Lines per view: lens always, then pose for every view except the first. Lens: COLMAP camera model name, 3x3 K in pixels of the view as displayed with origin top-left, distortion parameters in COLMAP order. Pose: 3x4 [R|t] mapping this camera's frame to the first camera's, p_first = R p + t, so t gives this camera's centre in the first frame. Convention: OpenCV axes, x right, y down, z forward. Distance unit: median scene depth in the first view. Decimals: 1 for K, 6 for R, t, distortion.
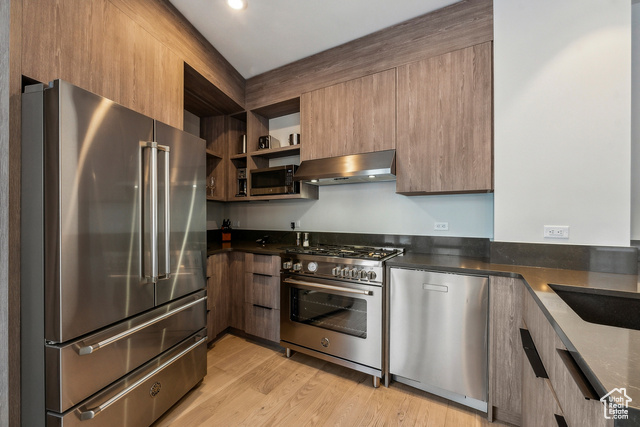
lens RADIAL K [[267.7, 0, 321.8], [0, 267.7, 217.4], [0, 0, 1]] dist [-0.002314, 0.000590]
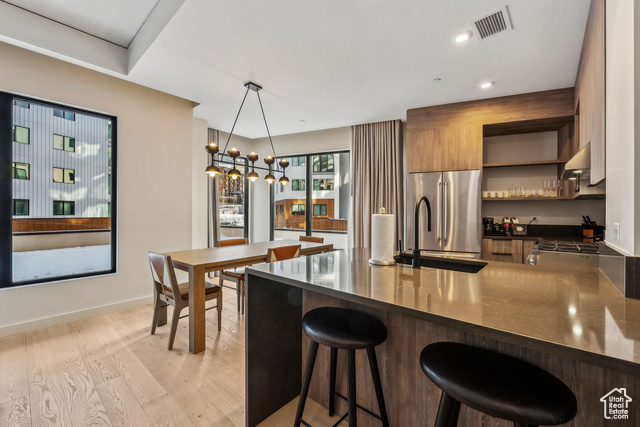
lens RADIAL K [[267.7, 0, 321.6], [0, 267.7, 213.8], [0, 0, 1]] dist [-0.002314, 0.000590]
pose [[-0.173906, -0.002453, -0.984759, 1.279887], [-0.005517, 0.999984, -0.001517, 0.009387], [0.984747, 0.005170, -0.173916, 0.238687]]
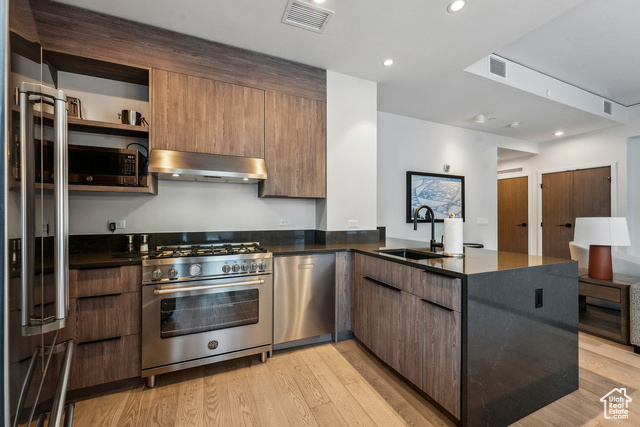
lens RADIAL K [[259.5, 0, 317.5], [0, 259.5, 212.5], [0, 0, 1]] dist [-0.000253, 0.000824]
pose [[0.582197, 0.003834, 0.813039, -0.495694], [-0.001306, 0.999992, -0.003780, -0.010604], [-0.813047, 0.001139, 0.582197, 0.128242]]
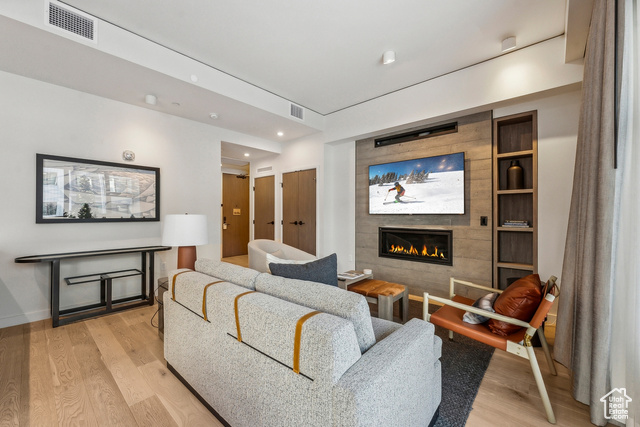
lens RADIAL K [[267.7, 0, 320.4], [0, 267.7, 211.7], [0, 0, 1]] dist [-0.002314, 0.000590]
pose [[0.181685, 0.005418, 0.983342, 0.235883], [-0.001049, 0.999985, -0.005316, 0.000613], [-0.983356, -0.000065, 0.181688, -0.999786]]
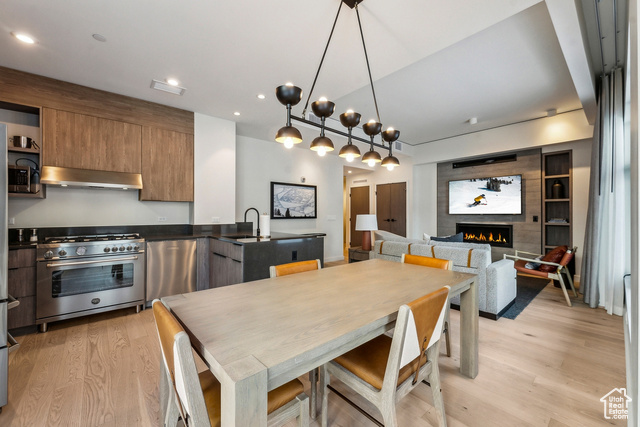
lens RADIAL K [[259.5, 0, 321.2], [0, 259.5, 210.8], [0, 0, 1]] dist [-0.000253, 0.000824]
pose [[0.311944, 0.004839, 0.950088, -0.872518], [-0.000504, 0.999988, -0.004927, -0.014071], [-0.950100, 0.001058, 0.311943, -0.553411]]
